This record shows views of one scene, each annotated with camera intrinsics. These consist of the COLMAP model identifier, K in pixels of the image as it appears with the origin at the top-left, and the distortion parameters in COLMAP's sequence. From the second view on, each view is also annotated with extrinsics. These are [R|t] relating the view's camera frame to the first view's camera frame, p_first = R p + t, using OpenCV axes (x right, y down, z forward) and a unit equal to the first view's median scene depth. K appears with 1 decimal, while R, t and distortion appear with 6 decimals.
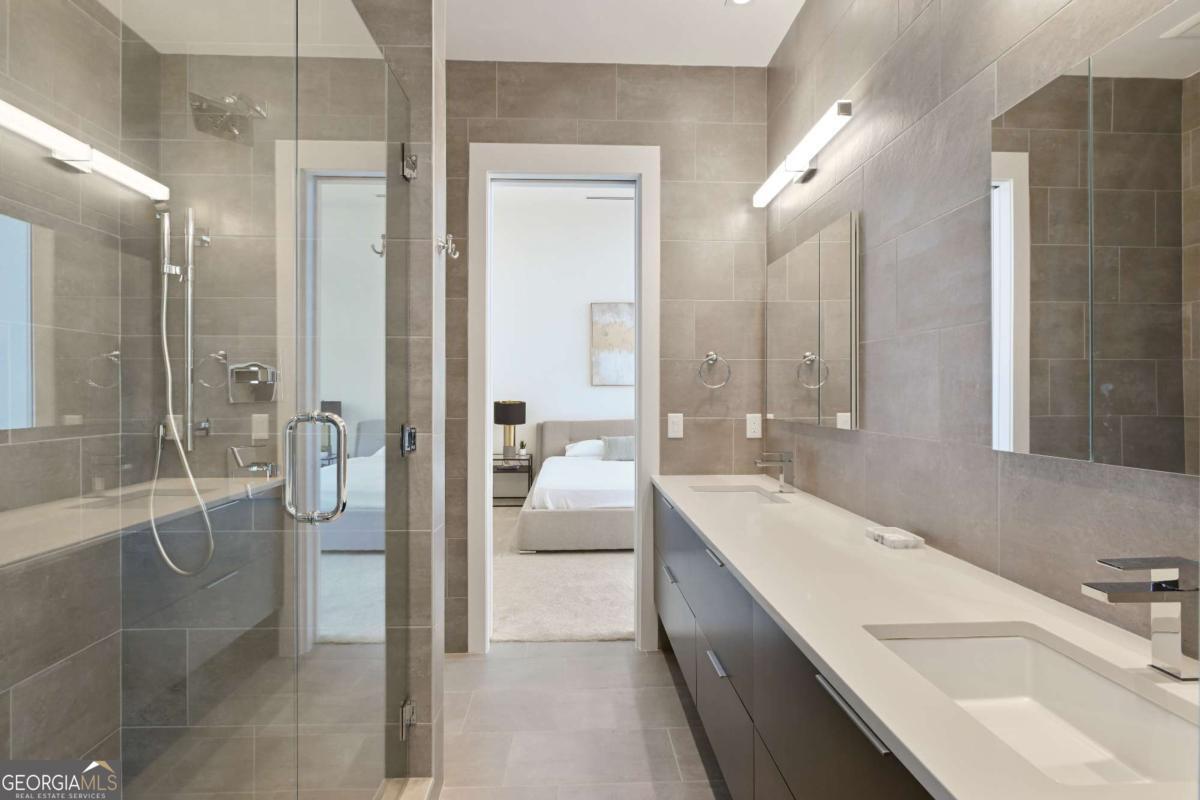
lens RADIAL K [[569.4, 0, 594.6], [0, 569.4, 393.2], [0, 0, 1]] dist [-0.015261, -0.000042]
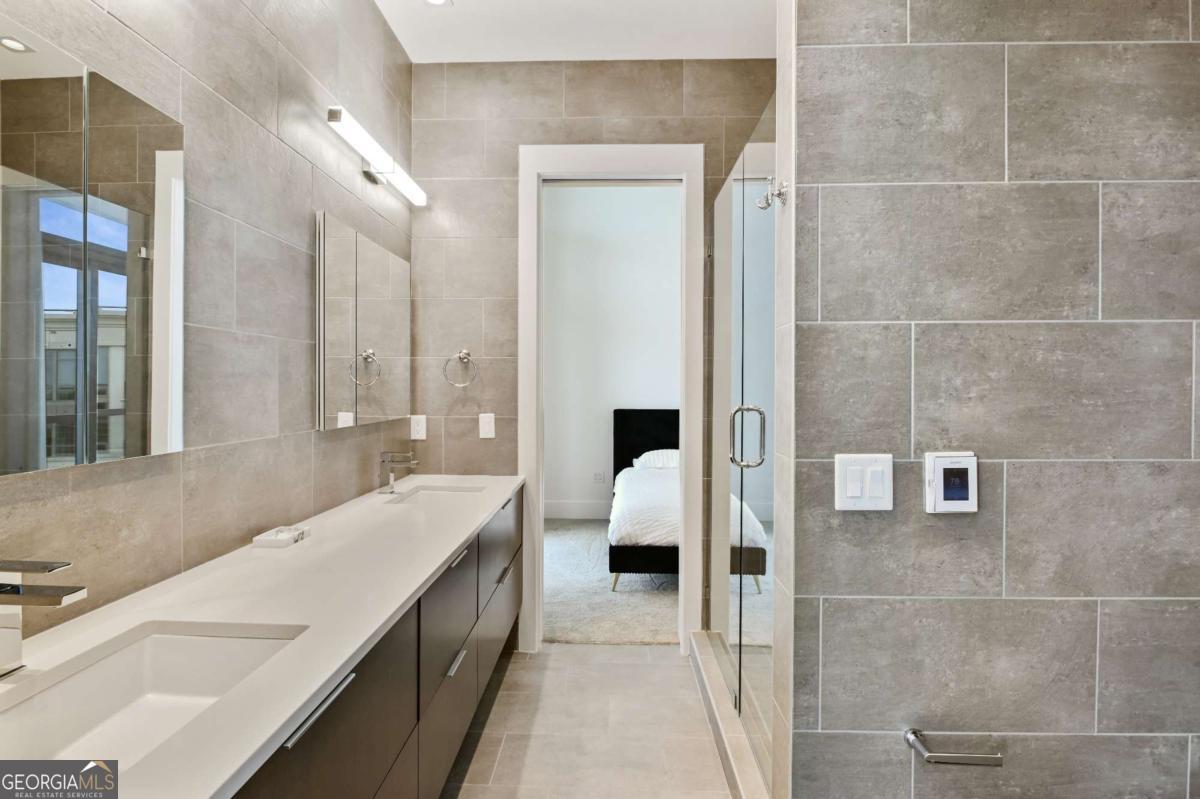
lens RADIAL K [[569.4, 0, 594.6], [0, 569.4, 392.7], [0, 0, 1]] dist [-0.015261, -0.000042]
pose [[-0.997339, 0.001221, 0.072897, -0.102997], [0.002102, 0.999926, 0.012011, -0.014353], [-0.072877, 0.012132, -0.997267, 1.975457]]
